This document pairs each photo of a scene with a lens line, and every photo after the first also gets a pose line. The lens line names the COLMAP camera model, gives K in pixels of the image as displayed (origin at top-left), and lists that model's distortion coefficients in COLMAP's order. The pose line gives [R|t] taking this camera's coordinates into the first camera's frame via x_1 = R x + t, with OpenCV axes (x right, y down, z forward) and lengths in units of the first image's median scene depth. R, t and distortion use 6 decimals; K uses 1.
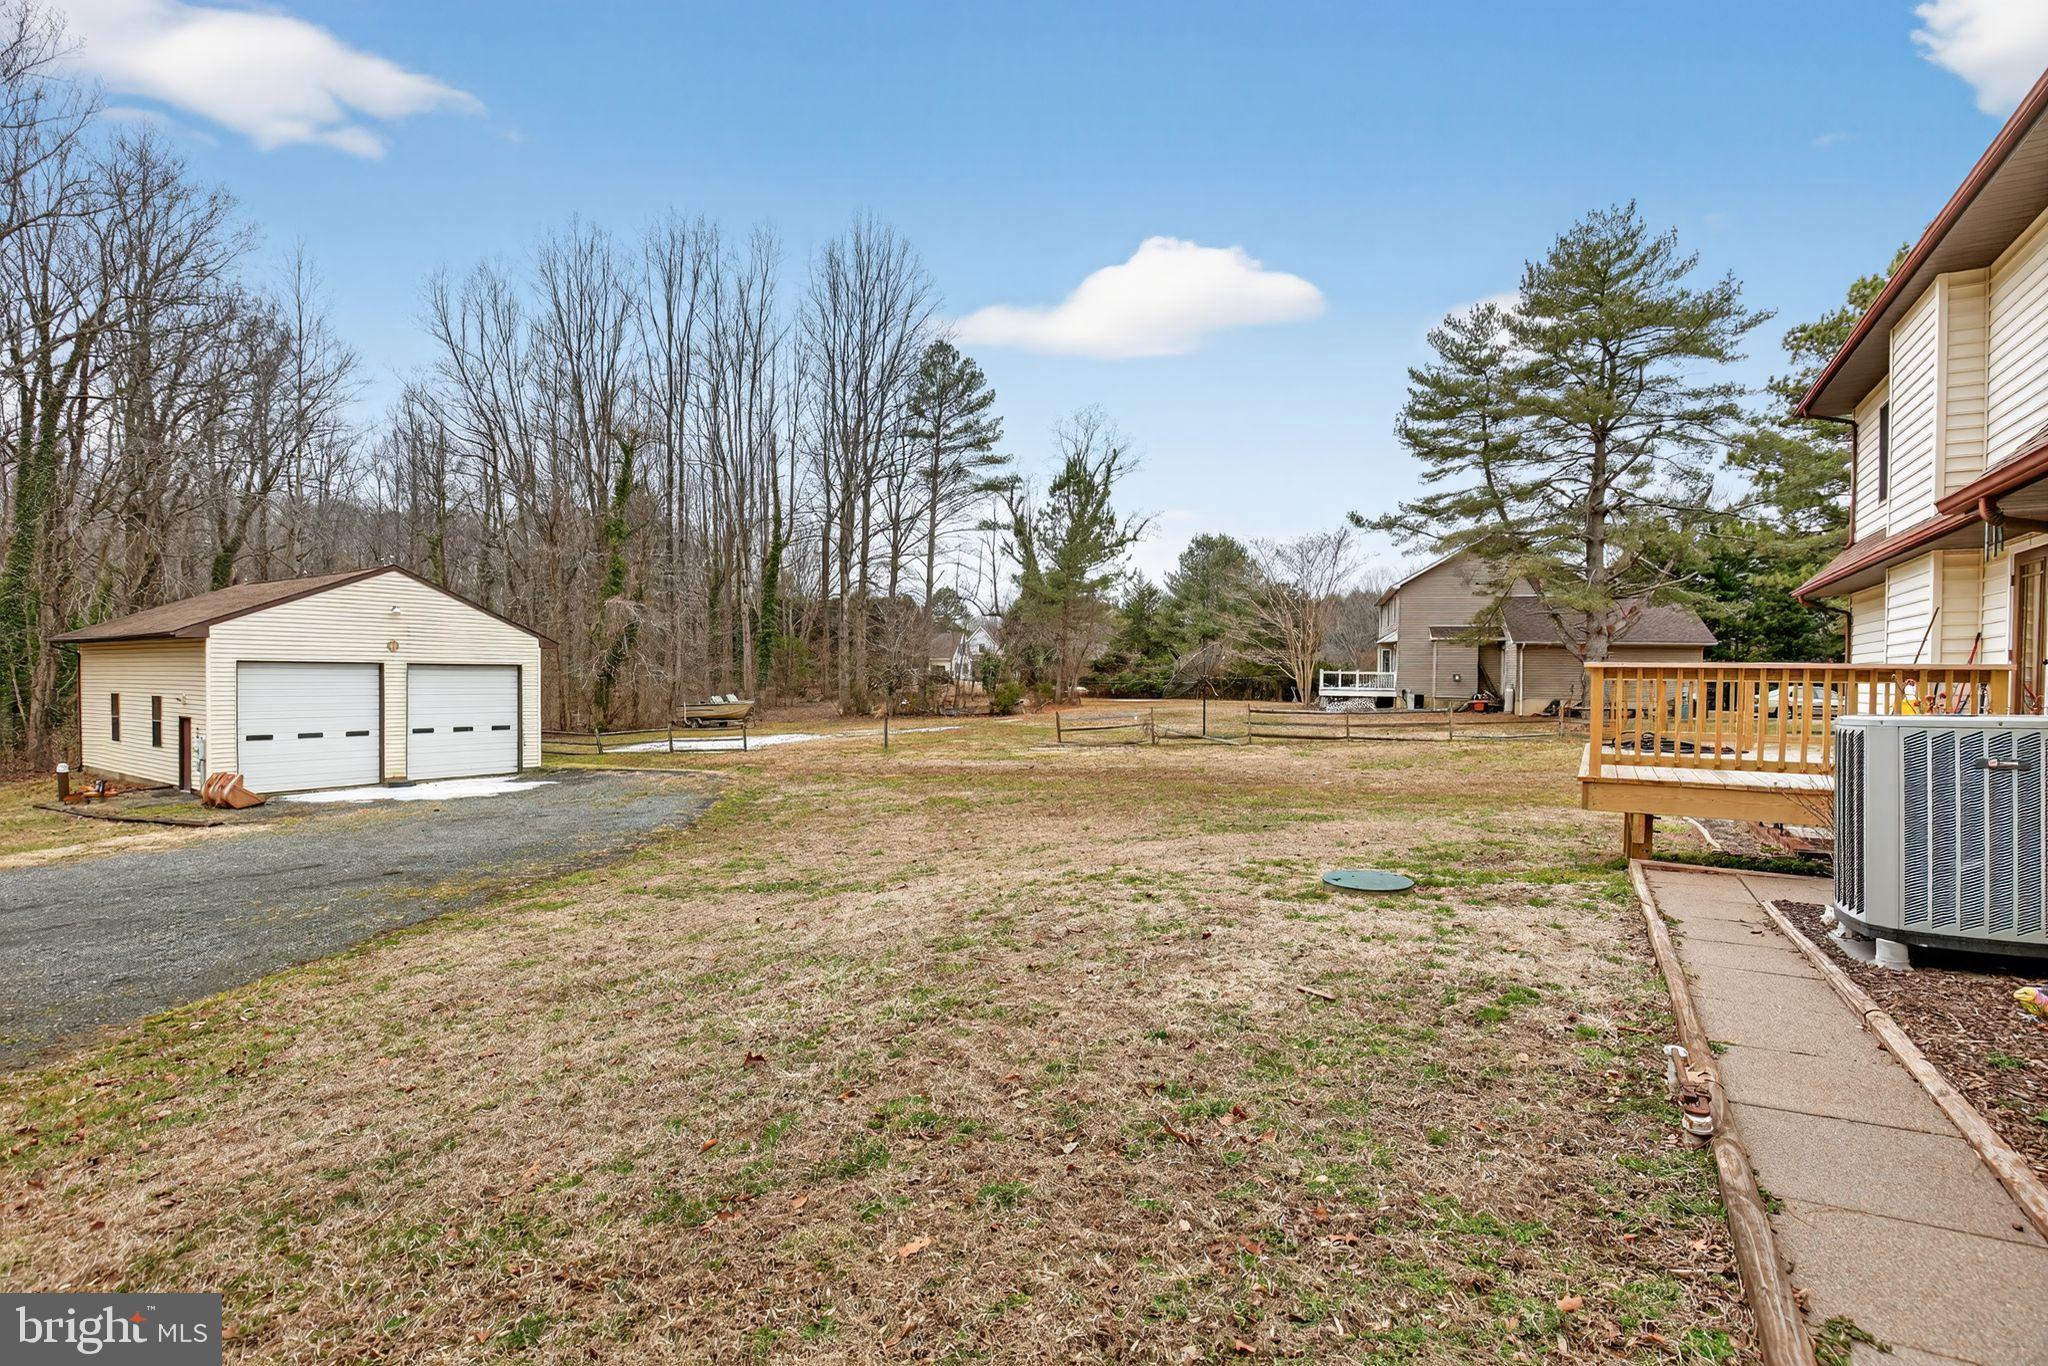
lens RADIAL K [[934.6, 0, 1021.7], [0, 934.6, 691.9], [0, 0, 1]] dist [-0.029648, 0.000366]
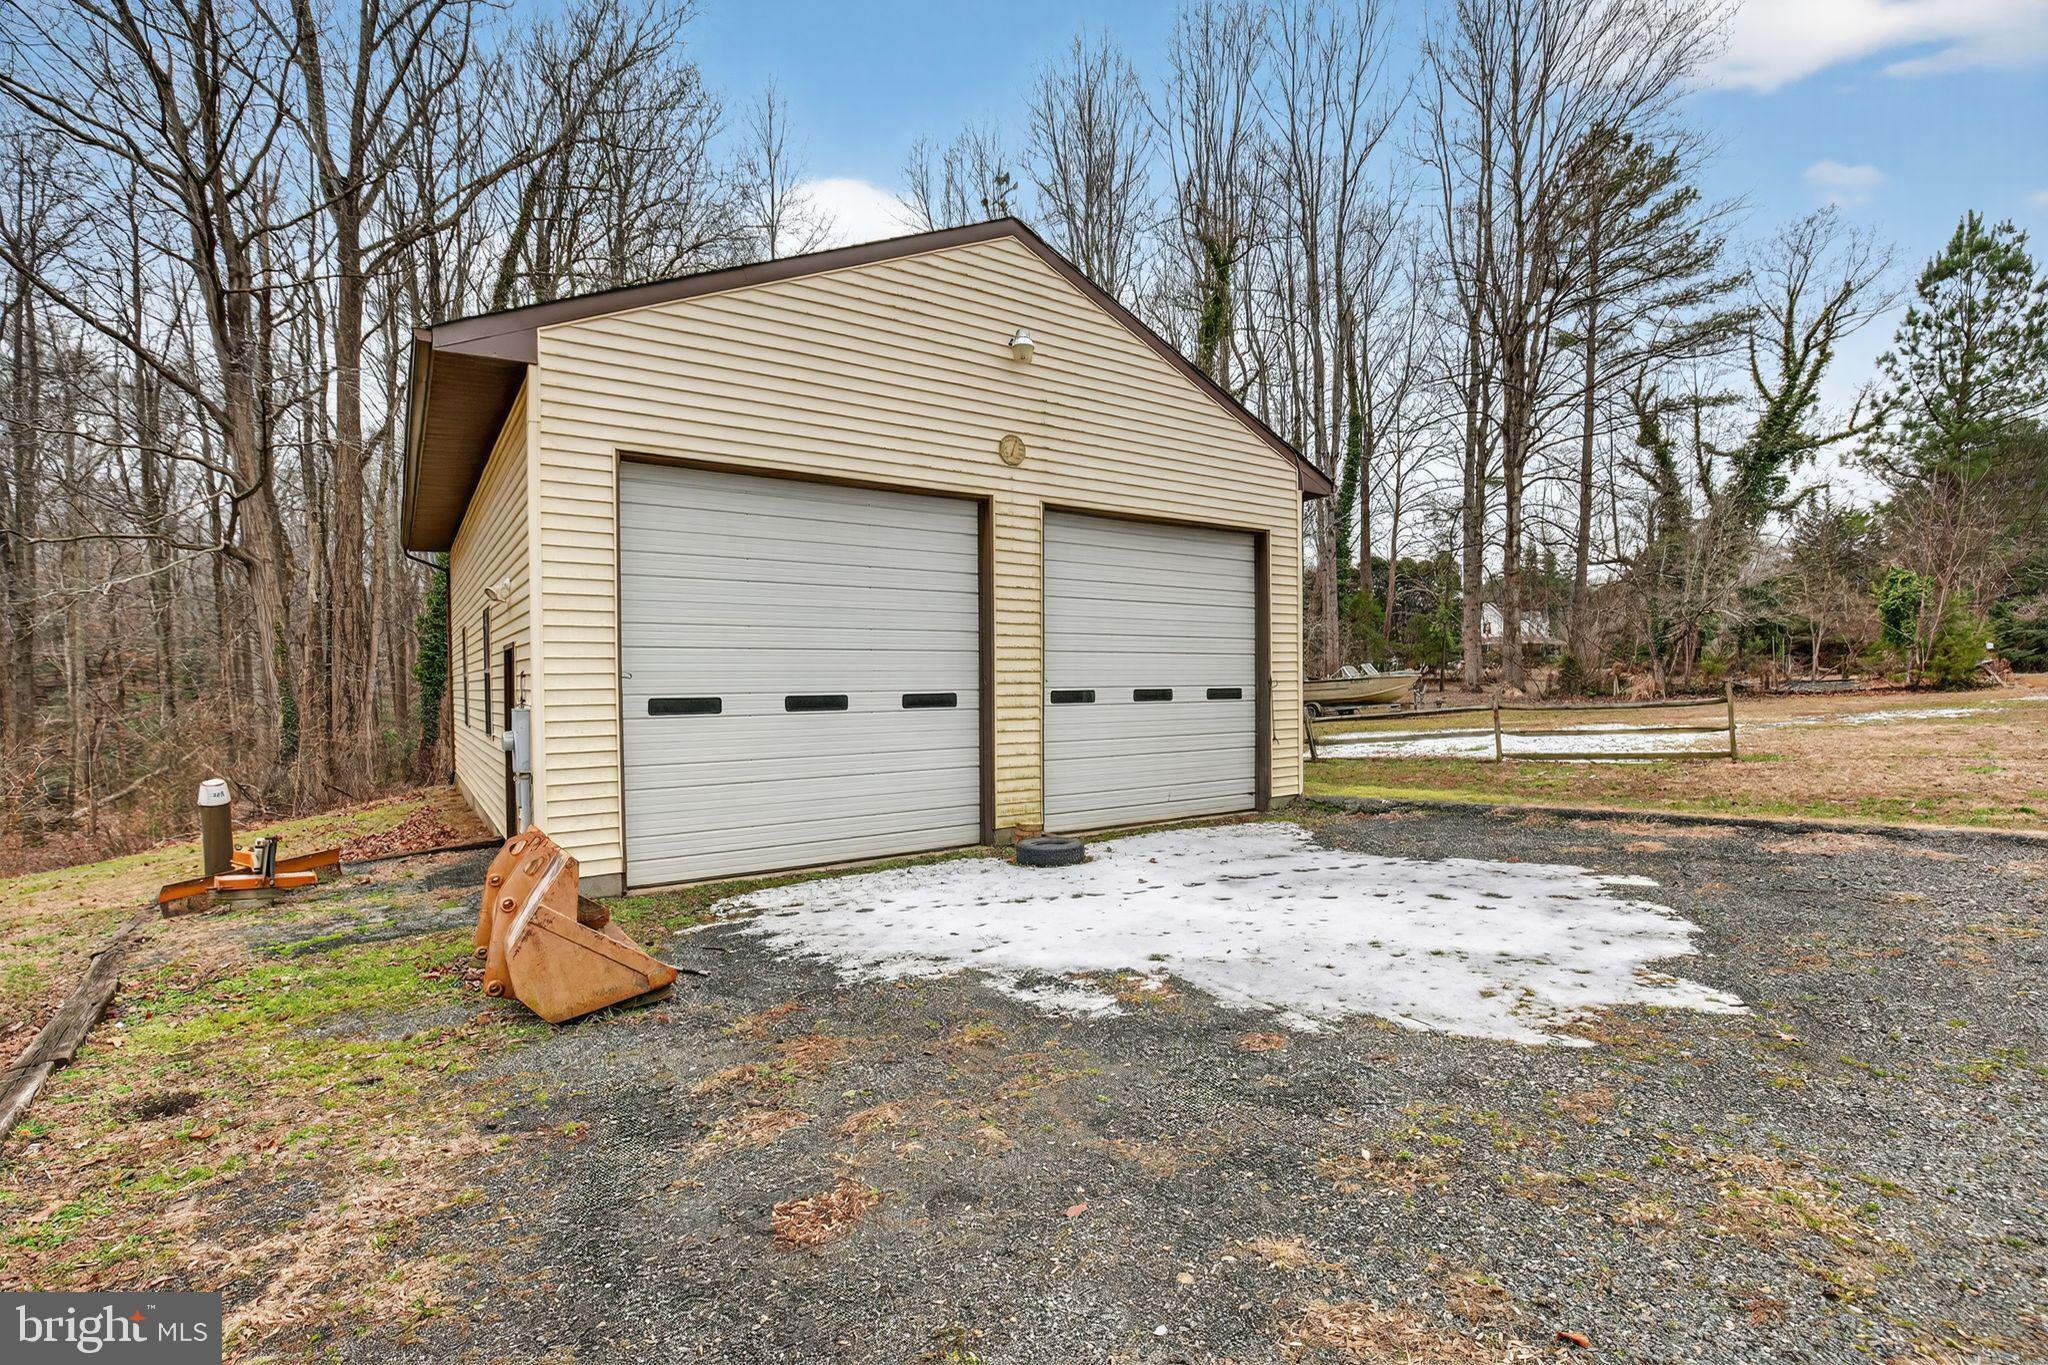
lens RADIAL K [[934.6, 0, 1023.8], [0, 934.6, 687.6], [0, 0, 1]] dist [-0.029648, 0.000366]
pose [[0.919374, -0.015985, -0.393060, -0.381132], [0.012098, 0.999850, -0.012365, 0.031245], [0.393199, 0.006613, 0.919430, 0.477417]]
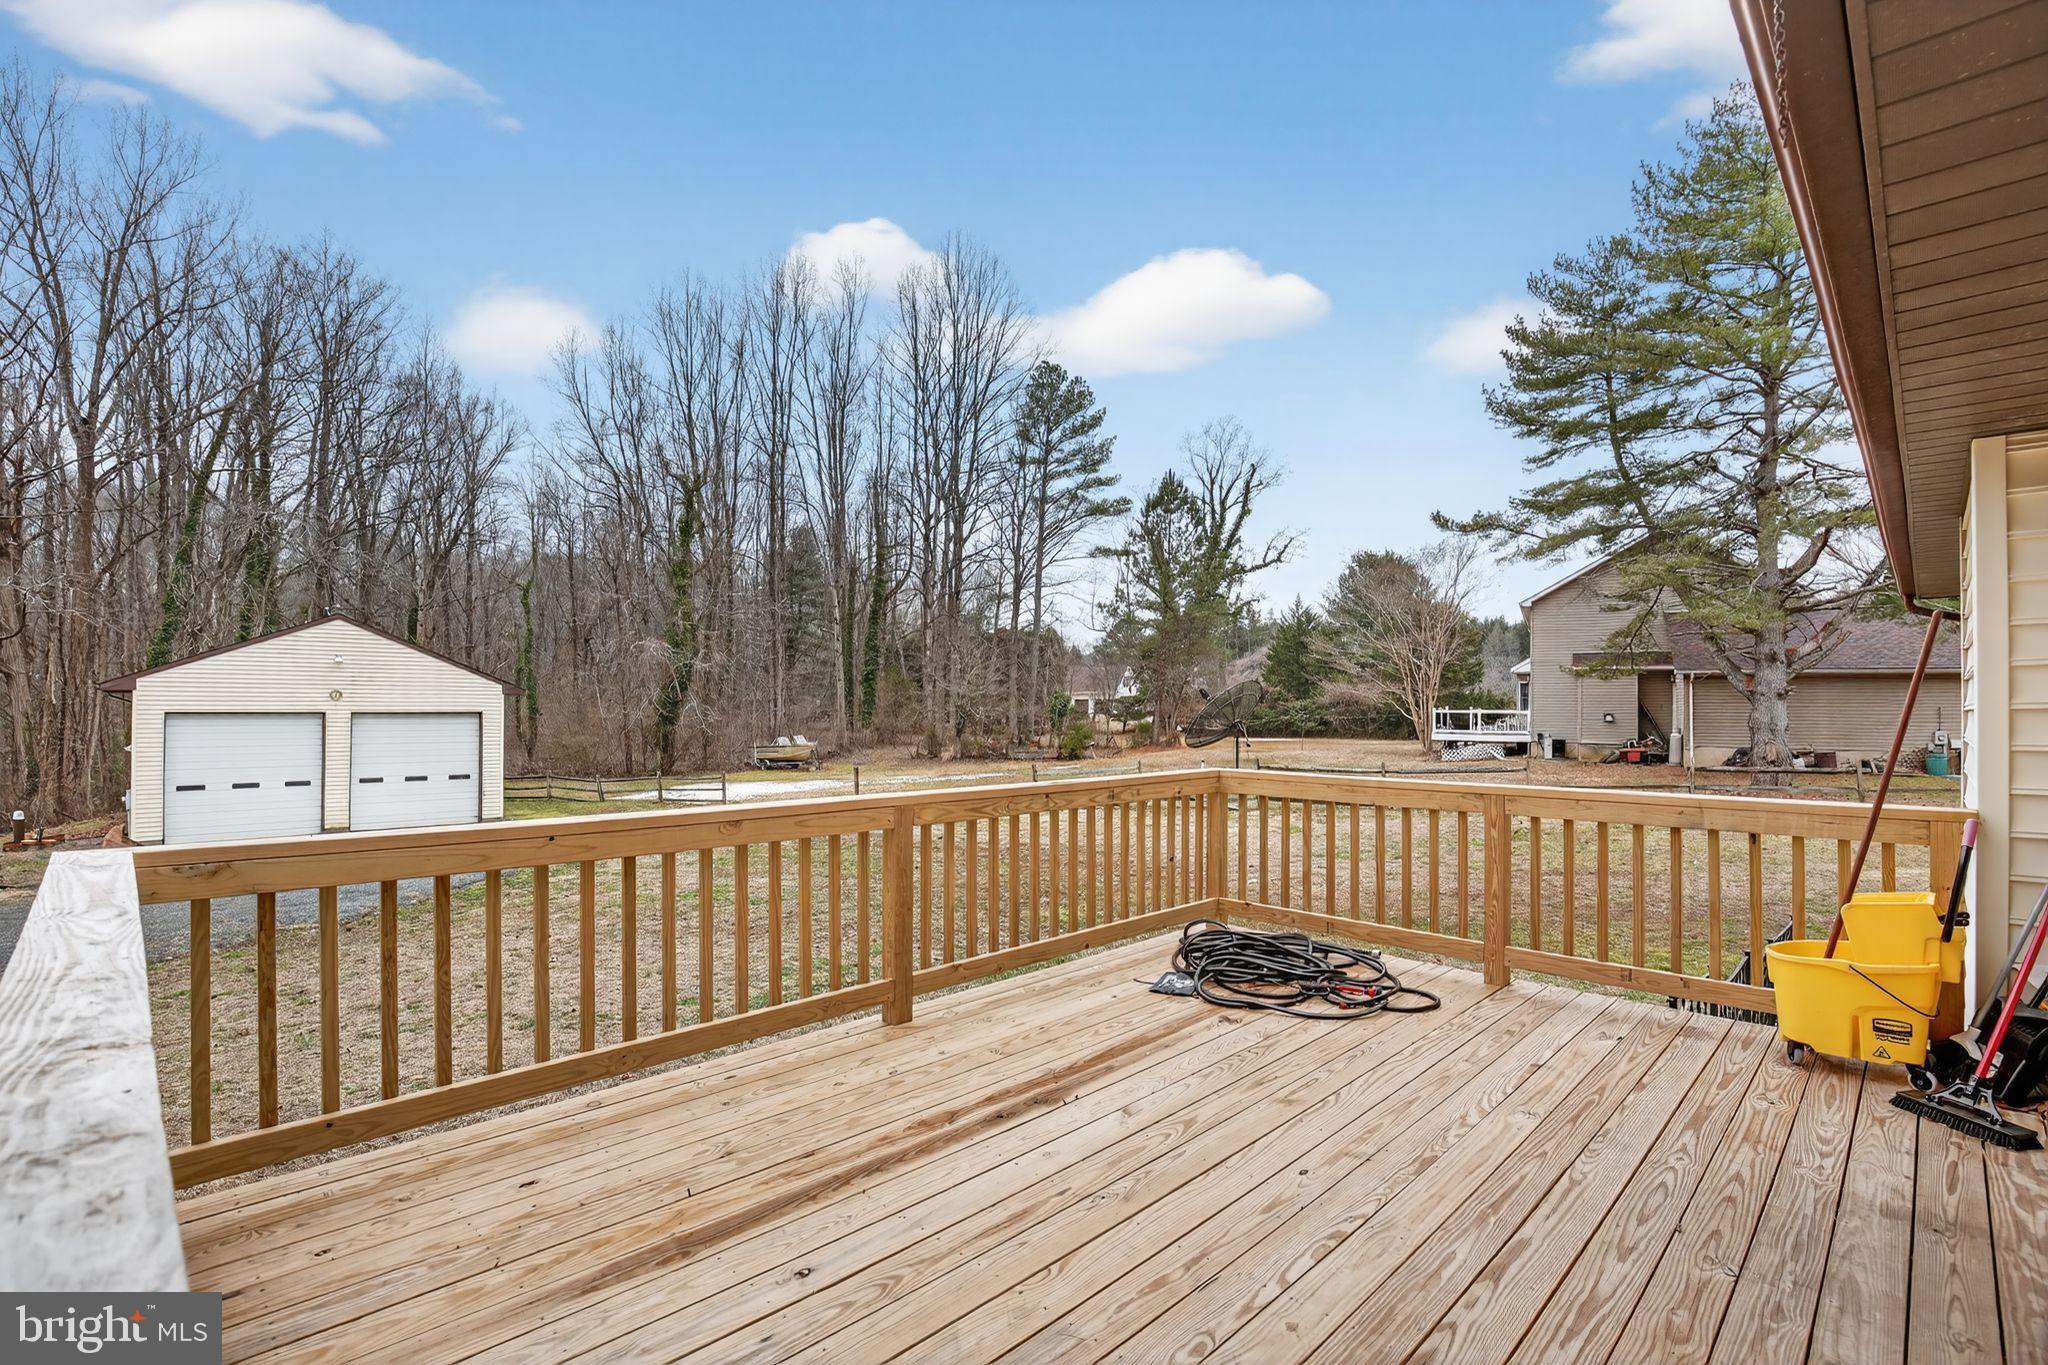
lens RADIAL K [[934.6, 0, 1017.3], [0, 934.6, 682.9], [0, 0, 1]] dist [-0.029648, 0.000366]
pose [[0.972423, -0.011735, -0.232930, 0.184648], [0.001593, 0.999044, -0.043678, -0.013052], [0.233220, 0.042103, 0.971512, 0.147455]]
